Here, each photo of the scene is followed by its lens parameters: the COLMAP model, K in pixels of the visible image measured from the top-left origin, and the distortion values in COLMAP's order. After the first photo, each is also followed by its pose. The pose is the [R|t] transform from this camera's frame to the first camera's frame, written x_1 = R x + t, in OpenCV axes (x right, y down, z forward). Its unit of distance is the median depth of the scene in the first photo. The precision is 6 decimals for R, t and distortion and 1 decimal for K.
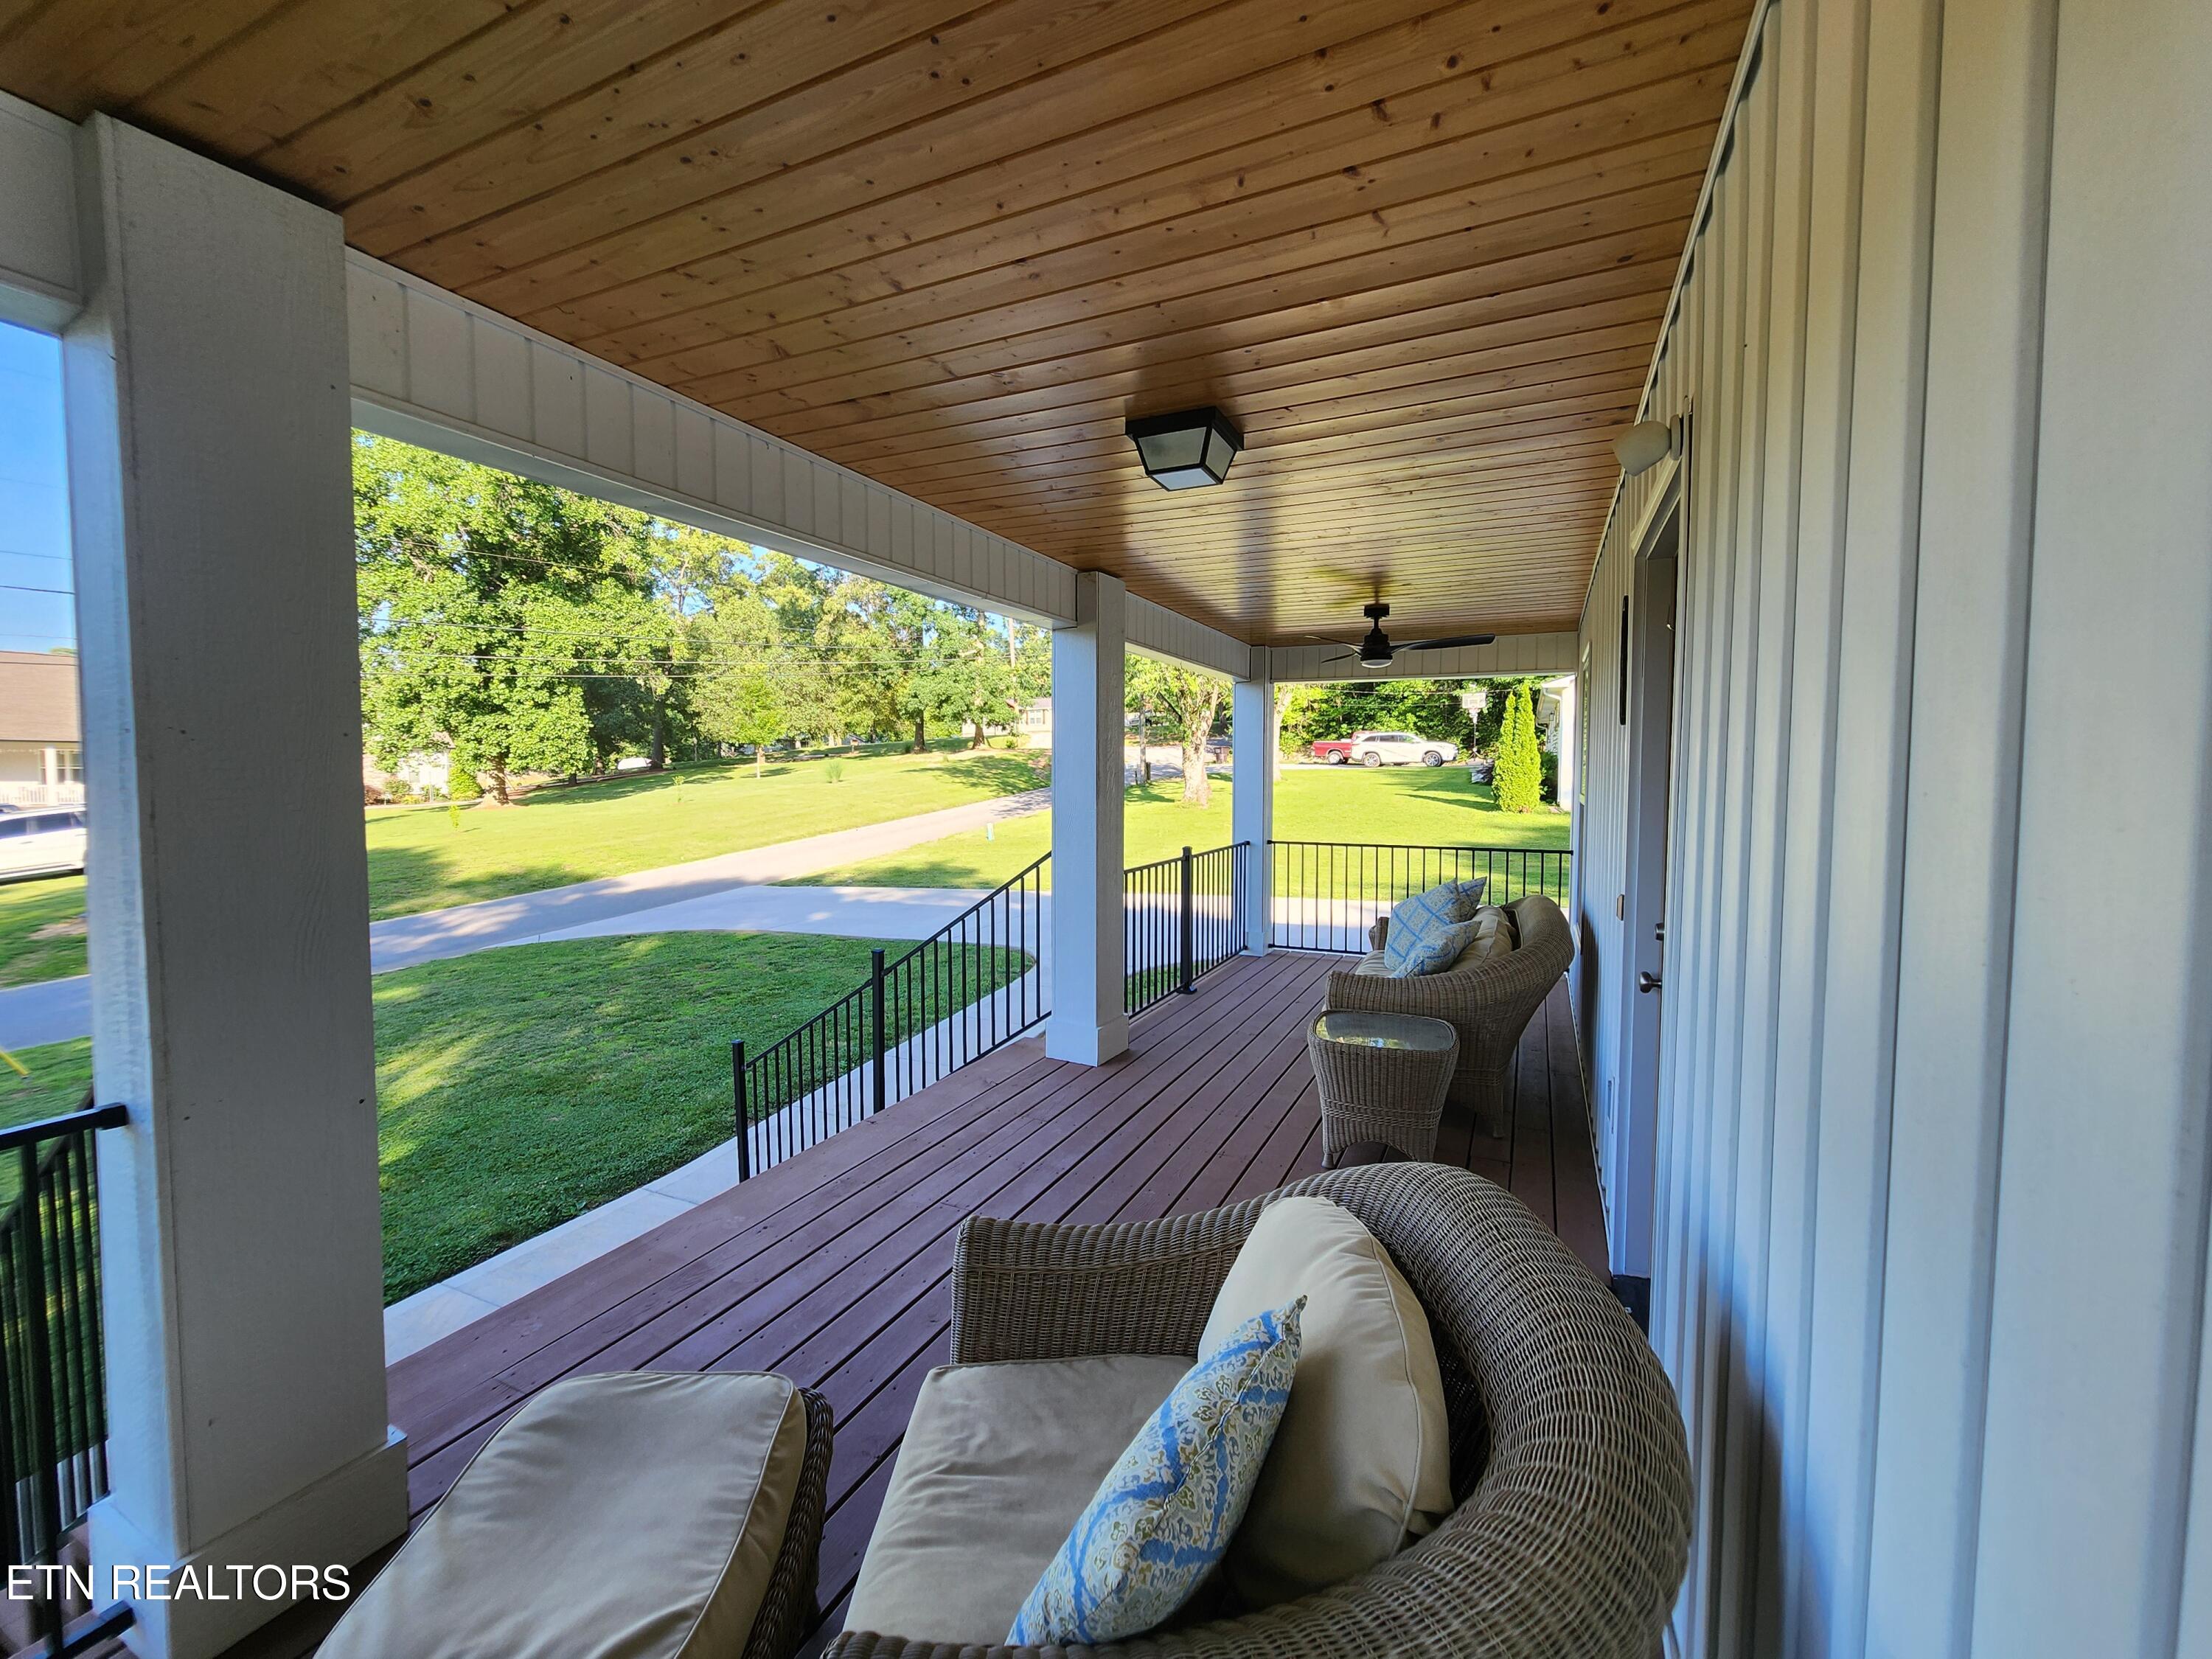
lens RADIAL K [[921.3, 0, 1096.3], [0, 921.3, 828.2], [0, 0, 1]] dist [-0.000866, 0.000077]
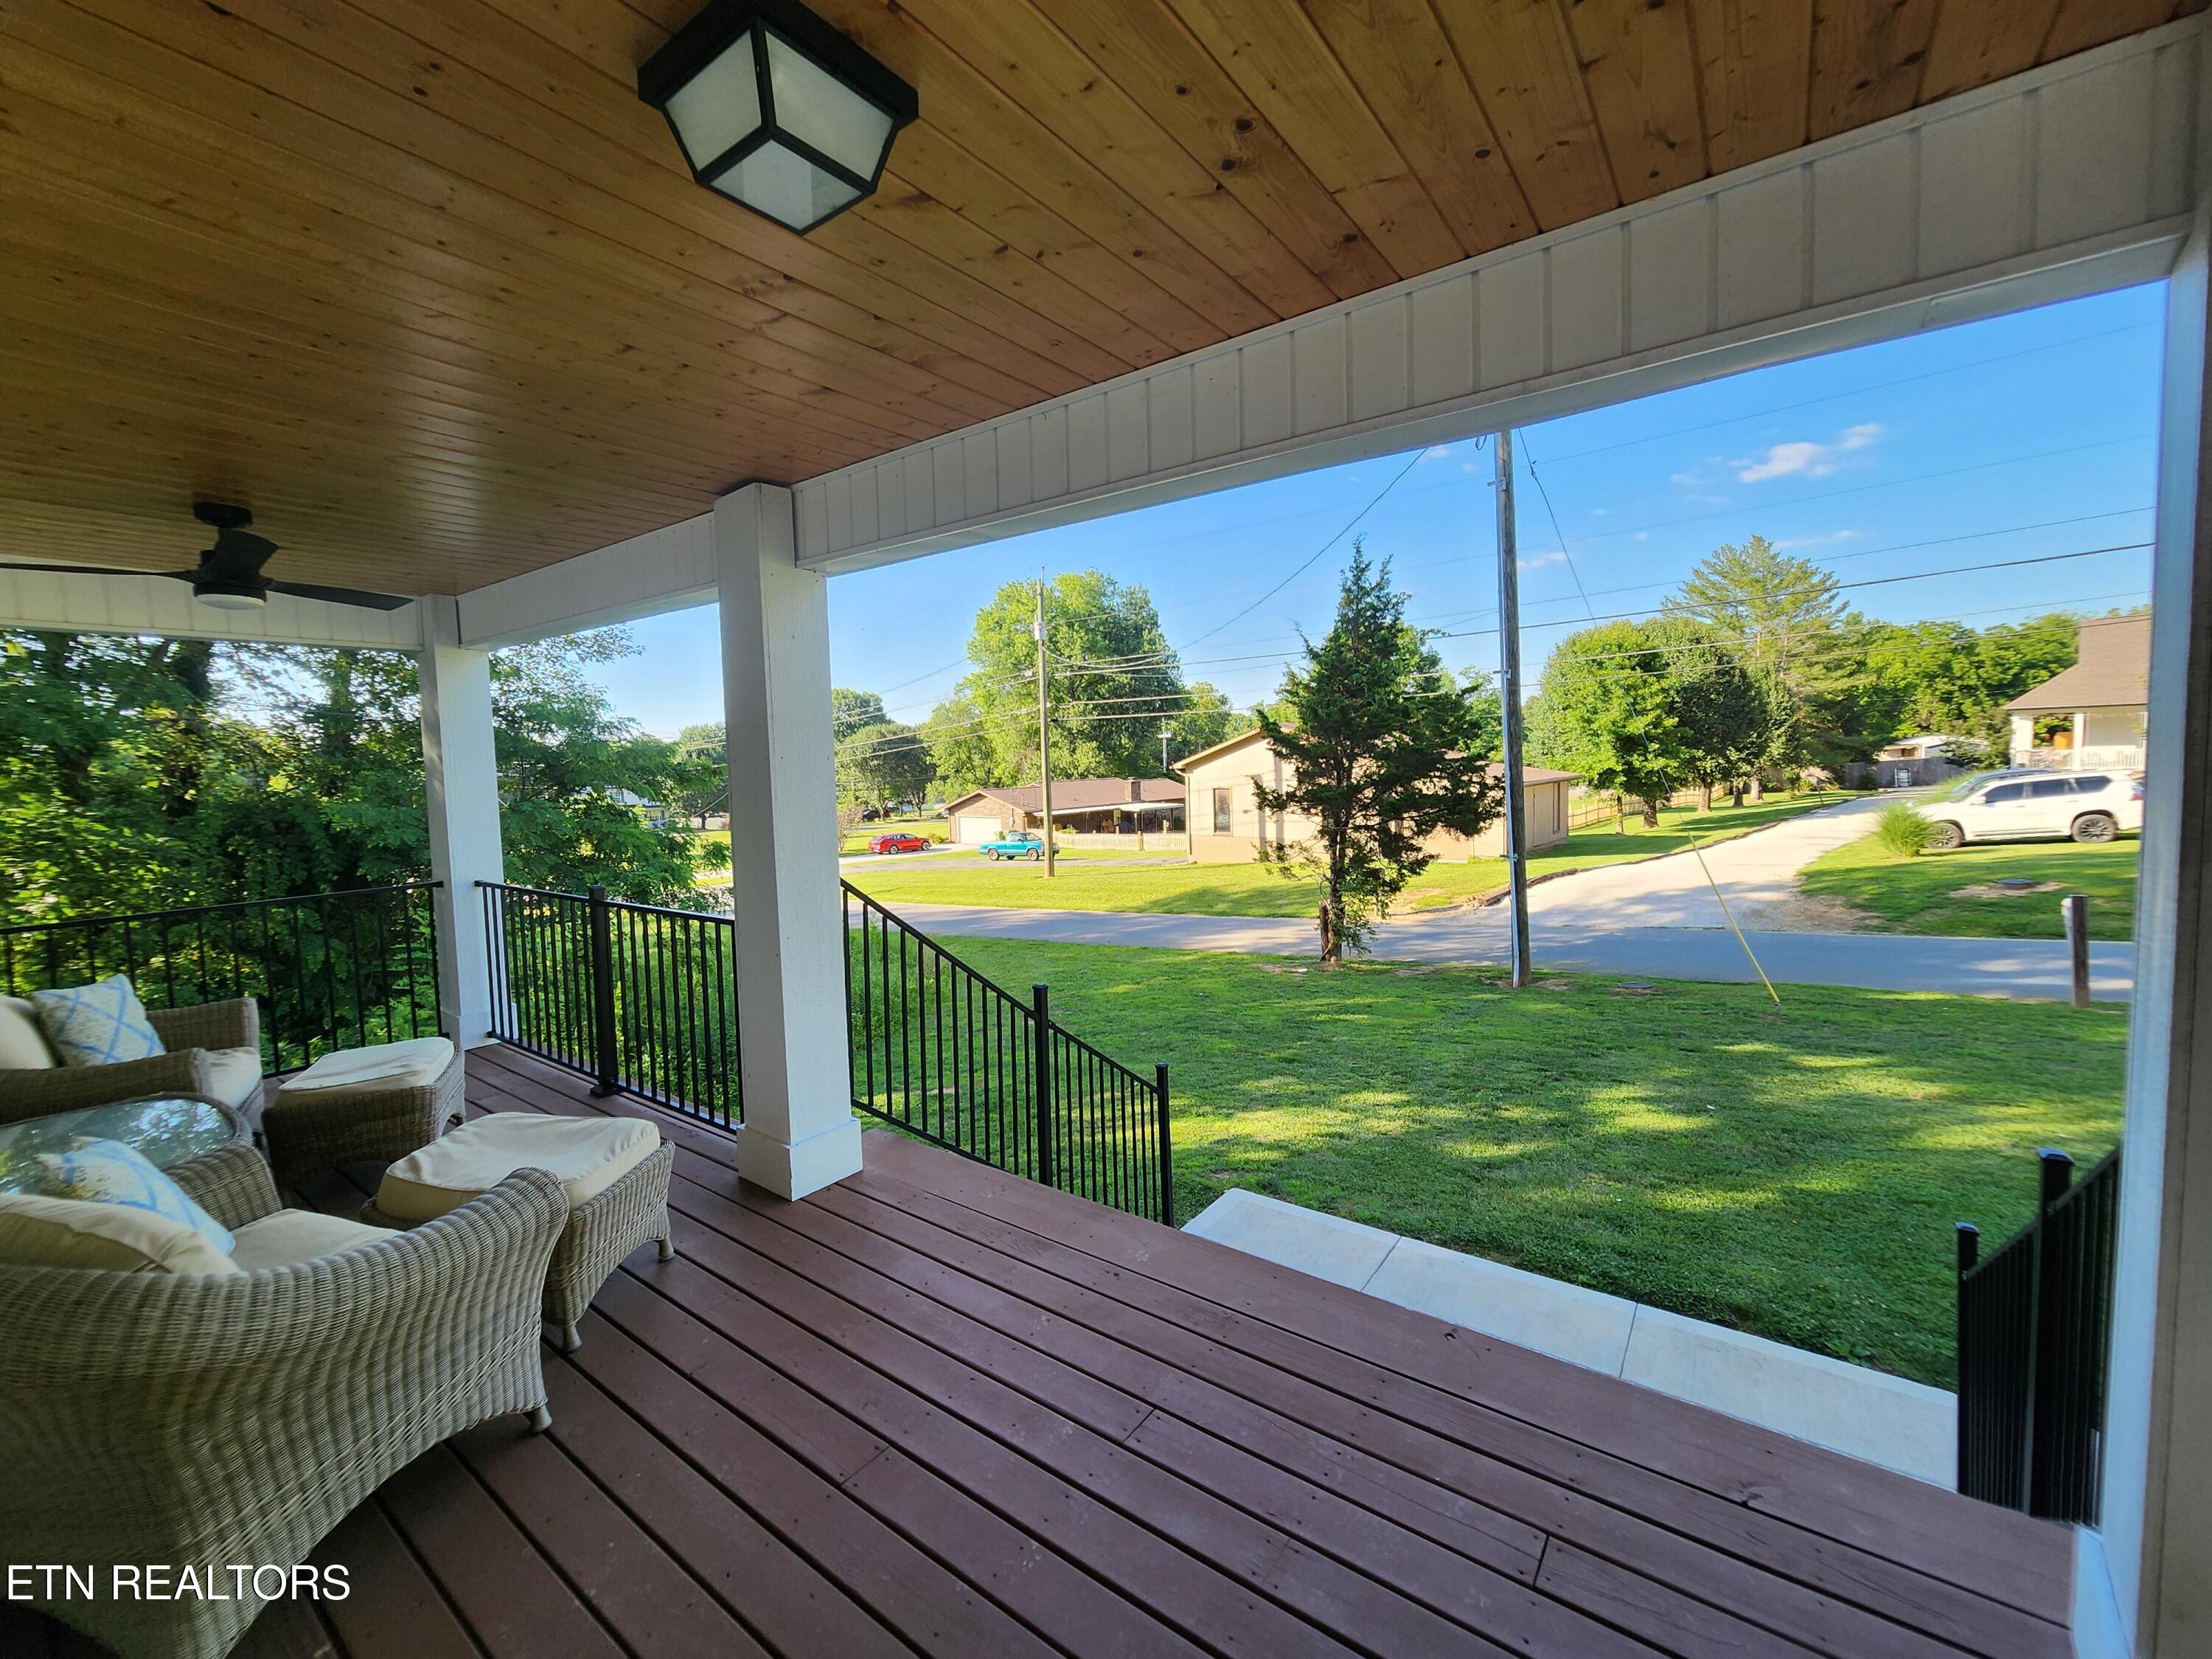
lens RADIAL K [[921.3, 0, 1091.1], [0, 921.3, 812.0], [0, 0, 1]] dist [-0.000866, 0.000077]
pose [[-0.203408, 0.057469, -0.977406, 0.244060], [-0.033745, 0.997271, 0.065659, -0.037054], [0.978512, 0.046338, -0.200913, 0.554040]]
